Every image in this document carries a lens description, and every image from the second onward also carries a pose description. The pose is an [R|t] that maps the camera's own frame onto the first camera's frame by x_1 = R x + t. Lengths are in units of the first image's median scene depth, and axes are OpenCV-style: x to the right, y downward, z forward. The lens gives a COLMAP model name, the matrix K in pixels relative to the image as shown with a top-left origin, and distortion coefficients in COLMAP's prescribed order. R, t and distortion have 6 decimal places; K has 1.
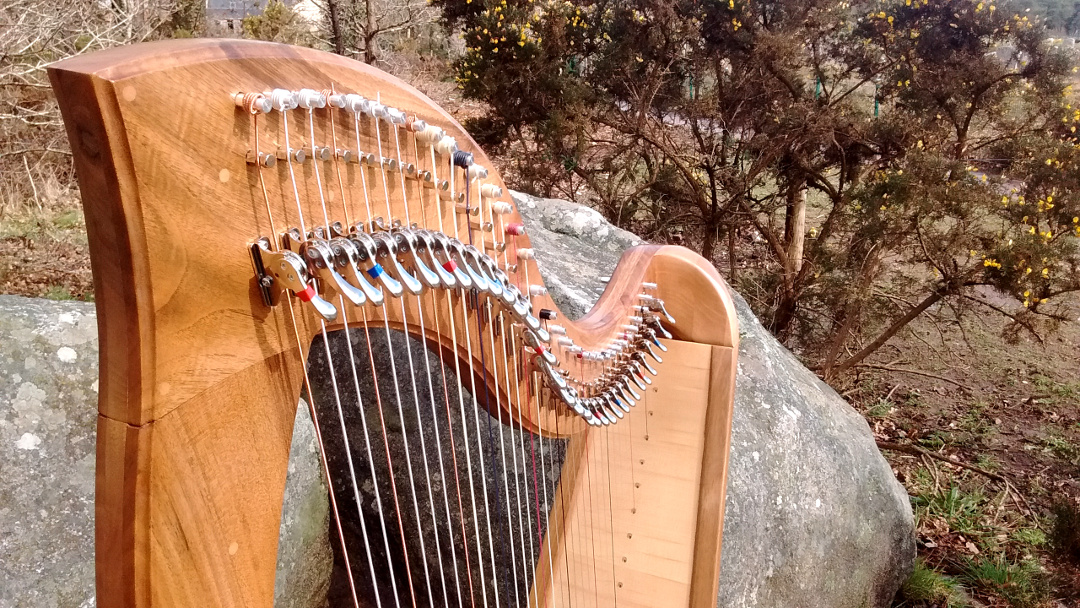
lens RADIAL K [[950.5, 0, 539.7], [0, 950.5, 318.6], [0, 0, 1]] dist [0.064612, -0.196419]
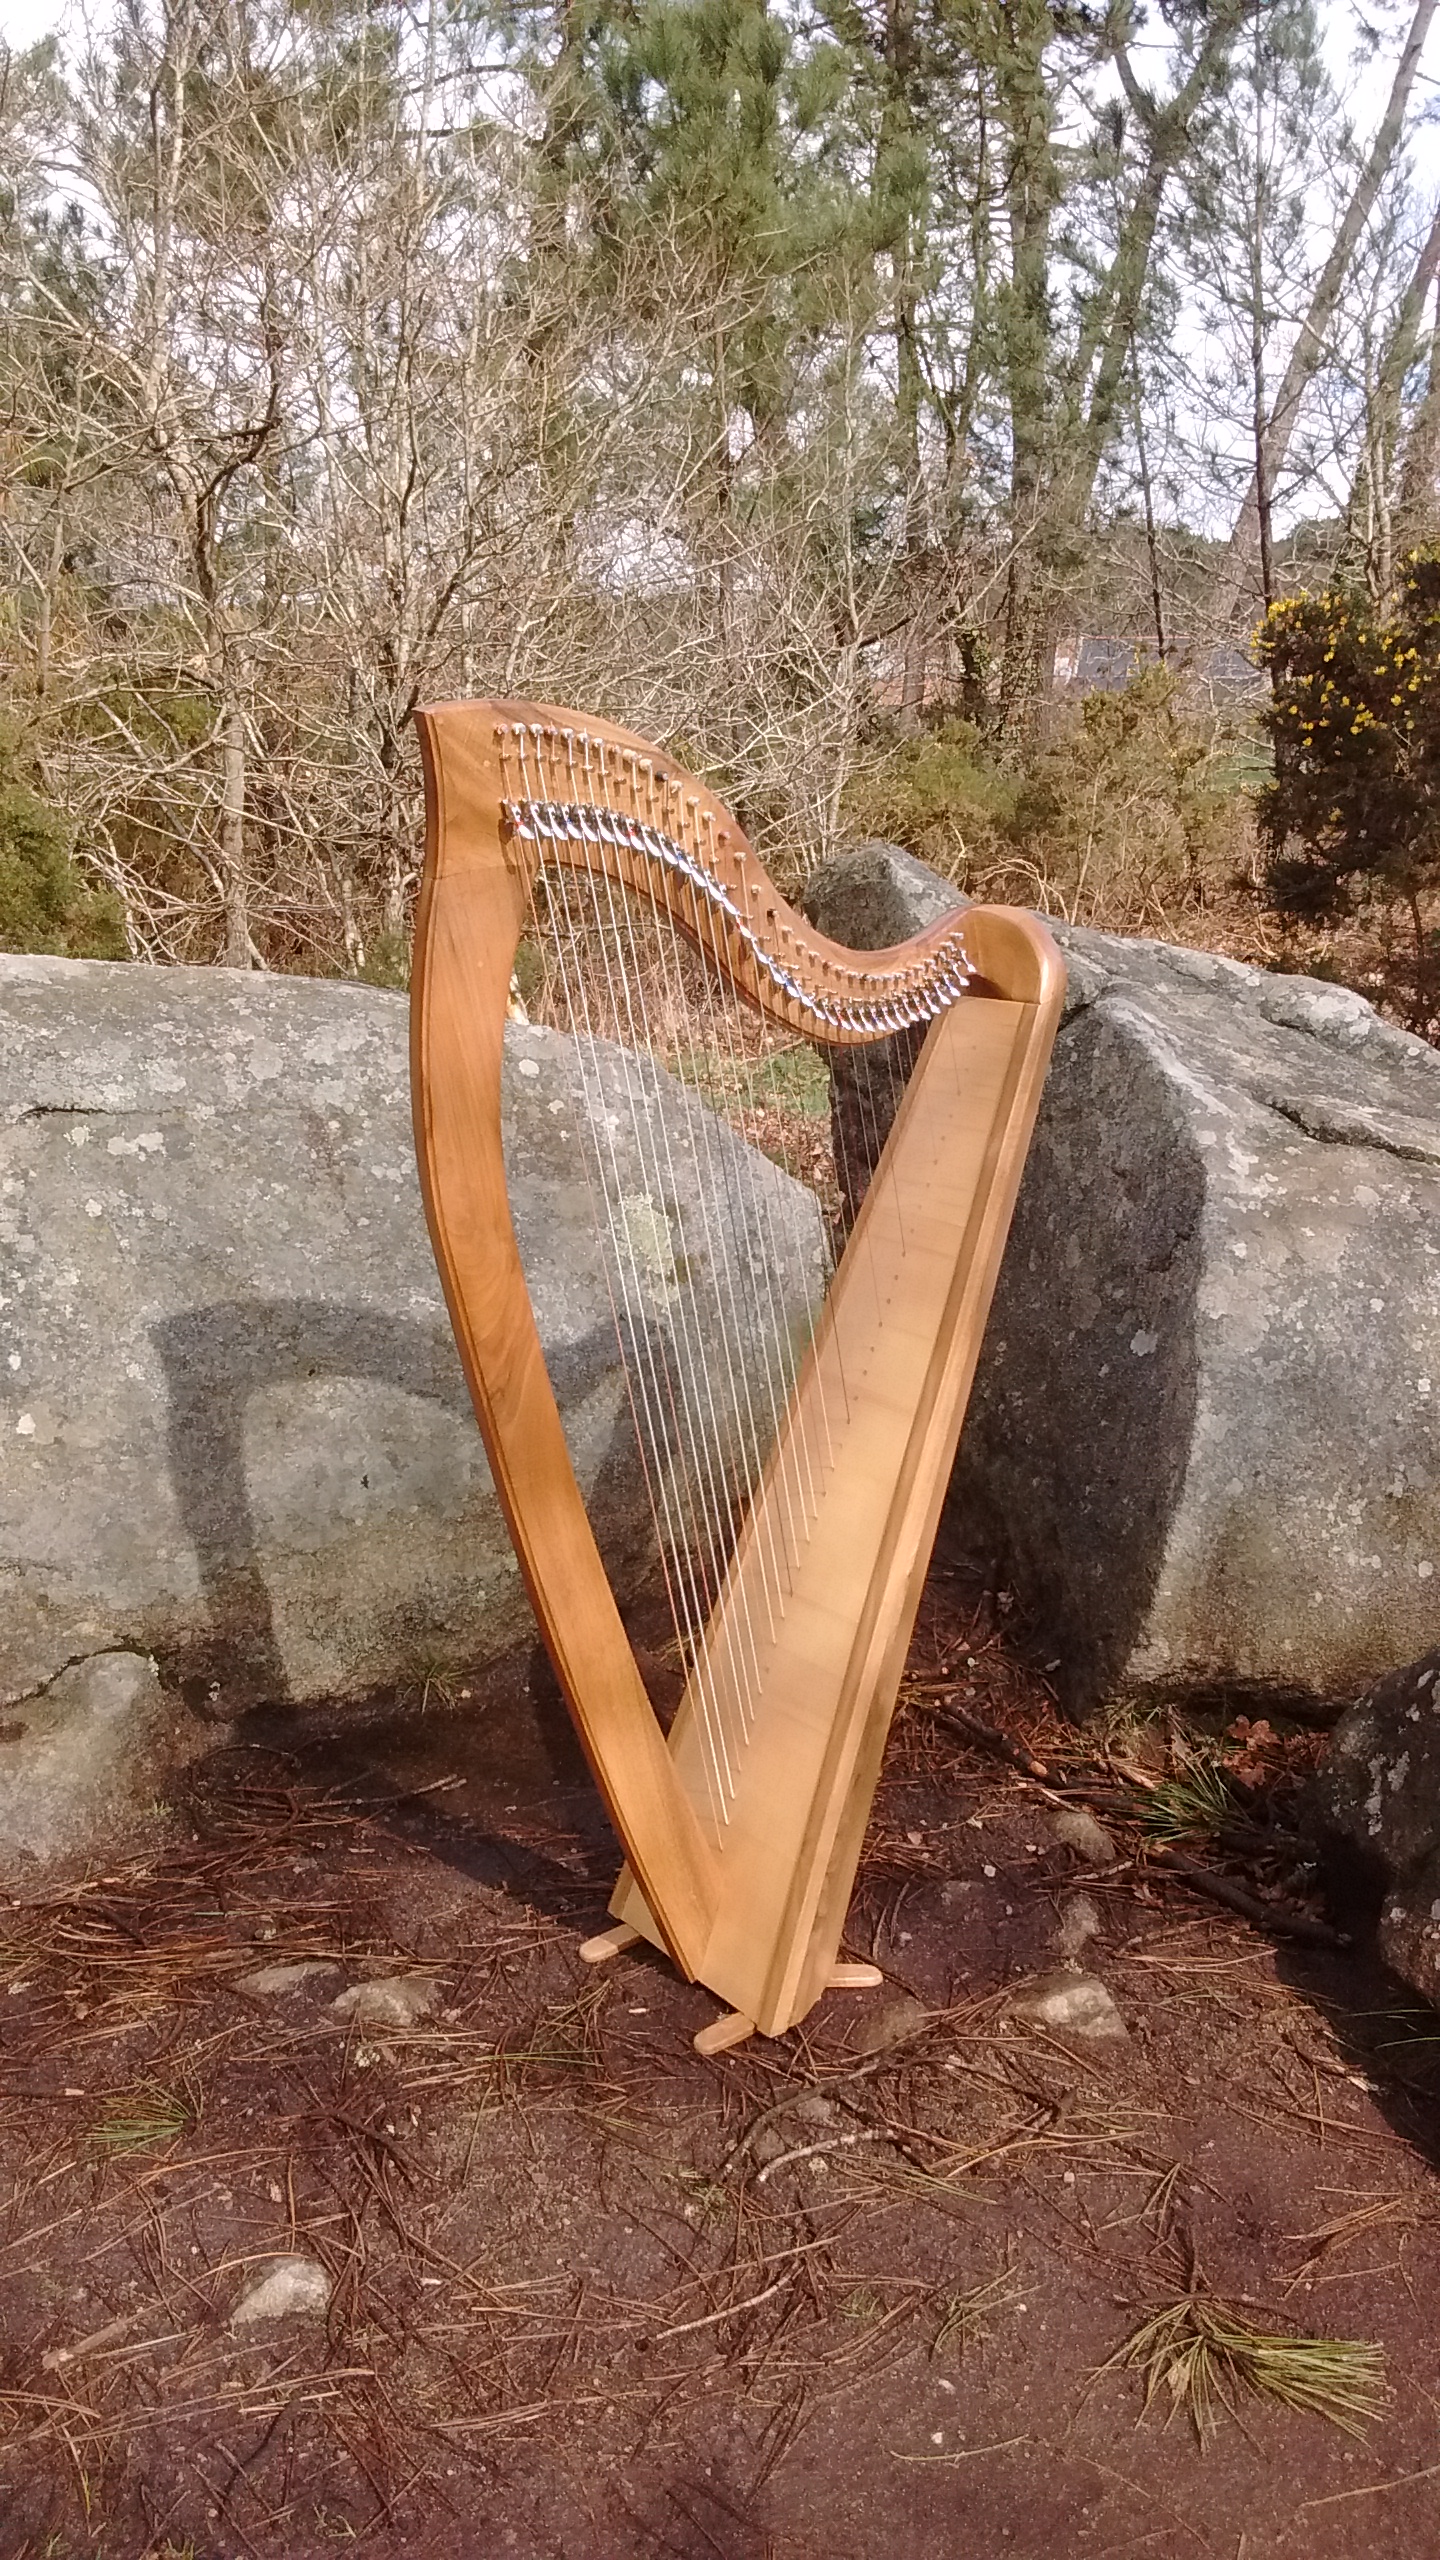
lens RADIAL K [[2253.0, 0, 707.6], [0, 2253.0, 1264.7], [0, 0, 1]] dist [0.064612, -0.196419]
pose [[0.887172, 0.098939, -0.450707, 0.989271], [-0.125083, 0.991737, -0.028508, 0.413269], [0.444162, 0.081667, 0.892217, -1.261737]]
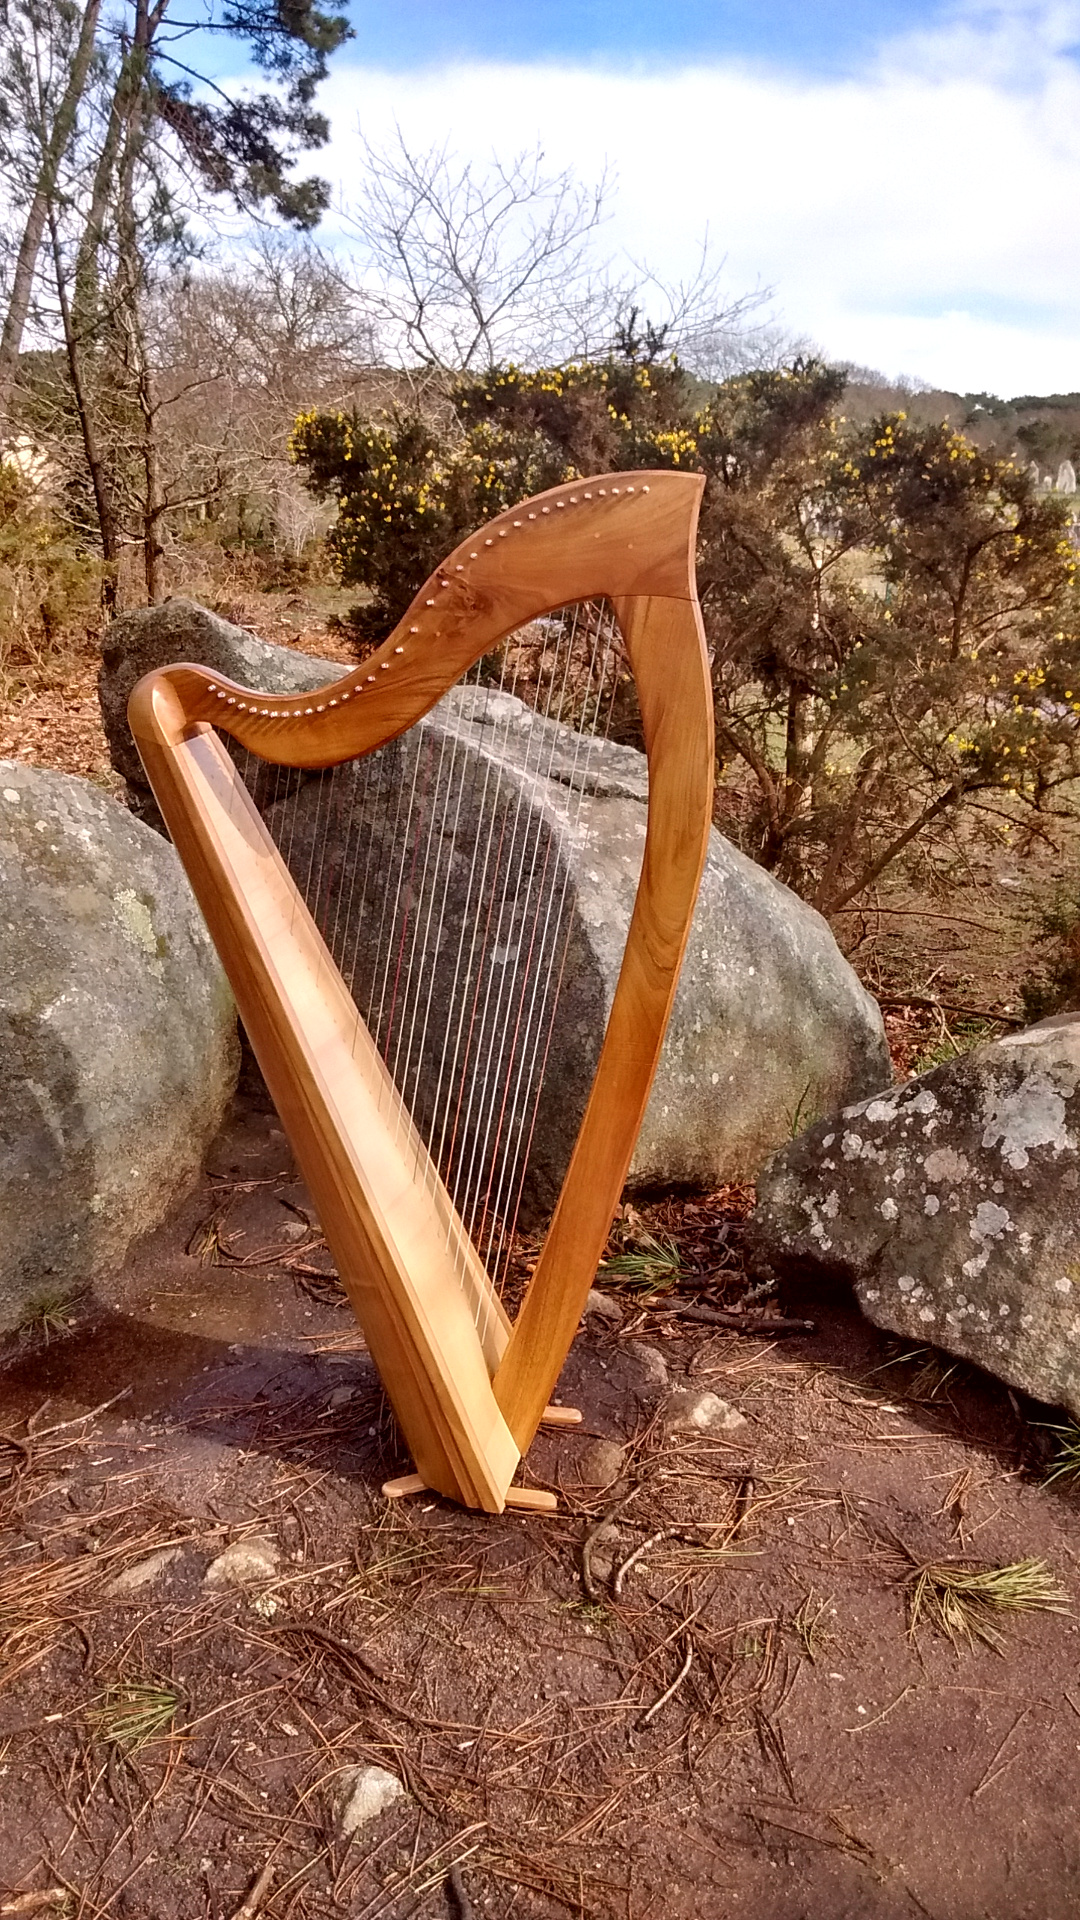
lens RADIAL K [[1689.7, 0, 530.7], [0, 1689.7, 948.6], [0, 0, 1]] dist [0.064612, -0.196419]
pose [[0.998276, -0.029262, 0.050873, -0.035051], [0.031088, 0.998887, -0.035484, 0.463510], [-0.049778, 0.037004, 0.998075, -1.429791]]
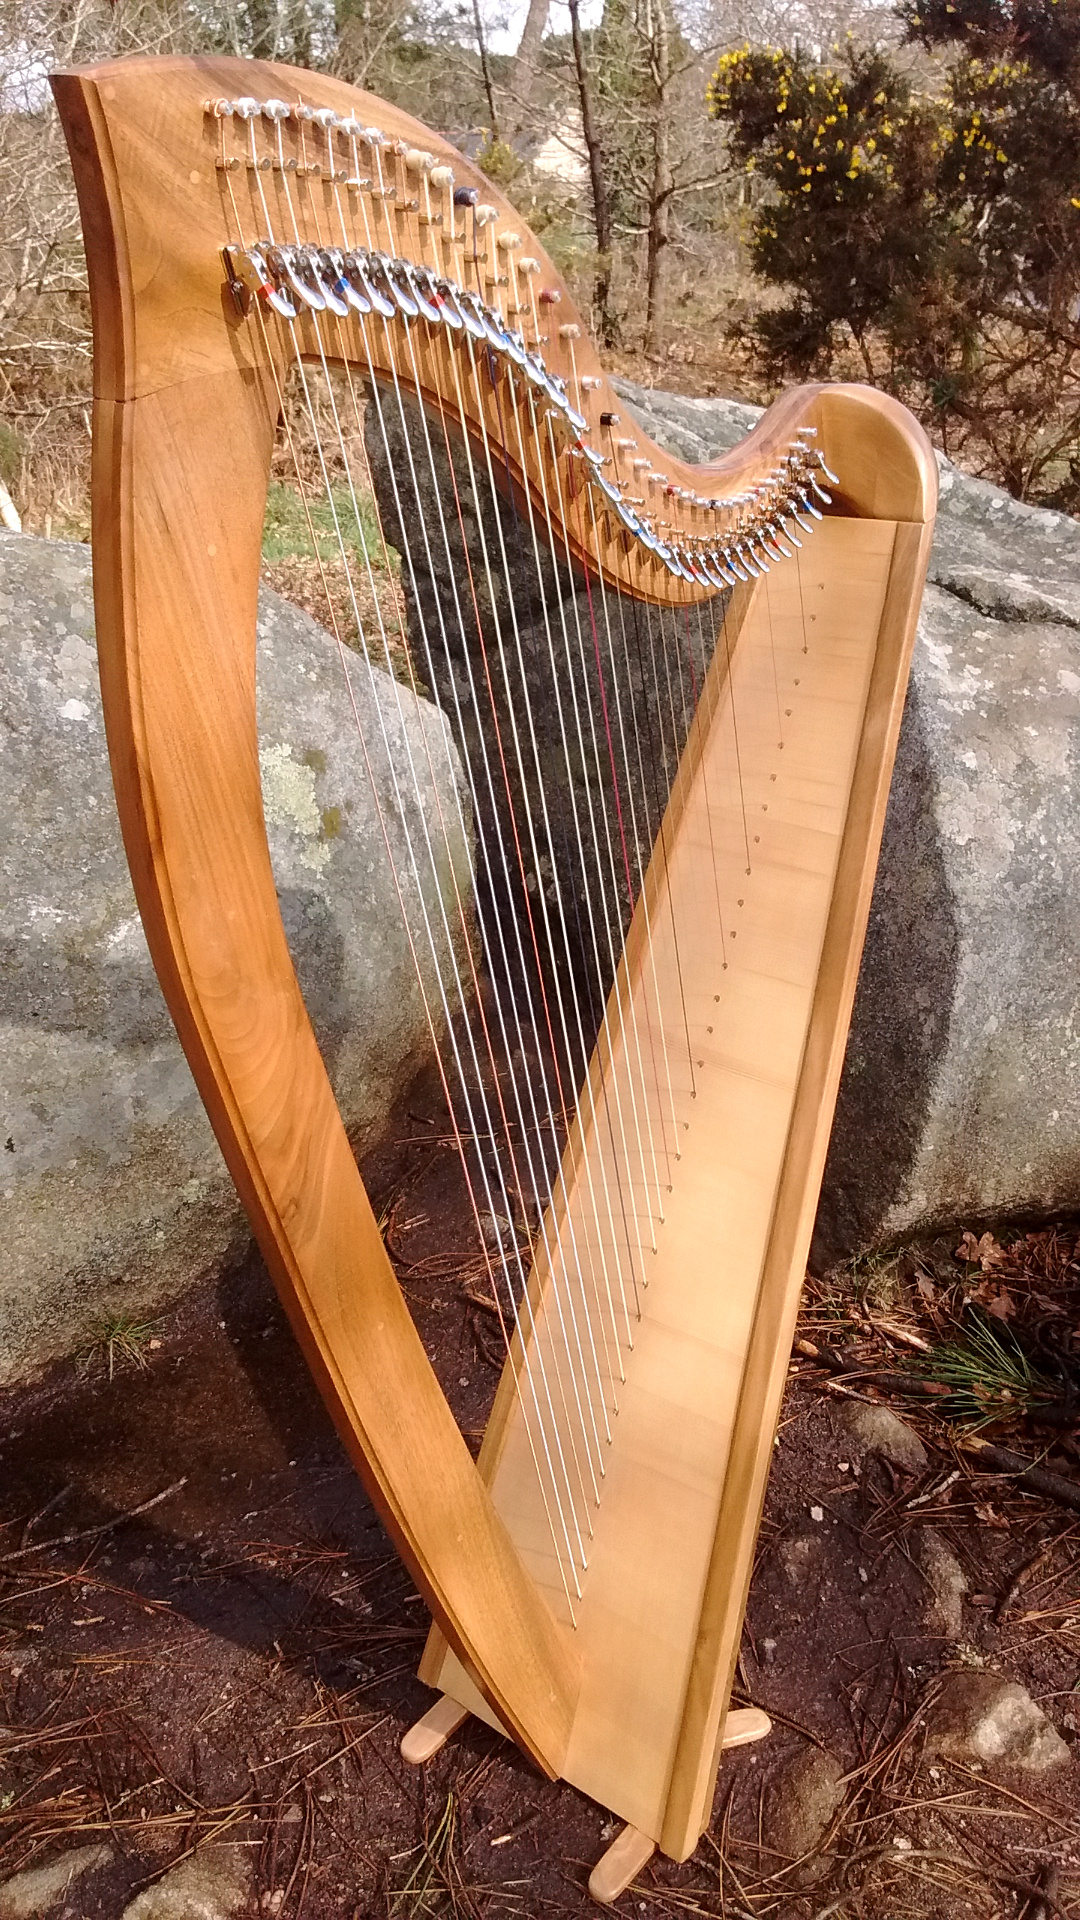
lens RADIAL K [[1686.8, 0, 524.4], [0, 1686.8, 958.7], [0, 0, 1]] dist [0.073327, -0.235068]
pose [[0.968419, 0.064667, -0.240794, 0.238926], [-0.032612, 0.990335, 0.134804, 0.196006], [0.247184, -0.122694, 0.961169, -0.381349]]
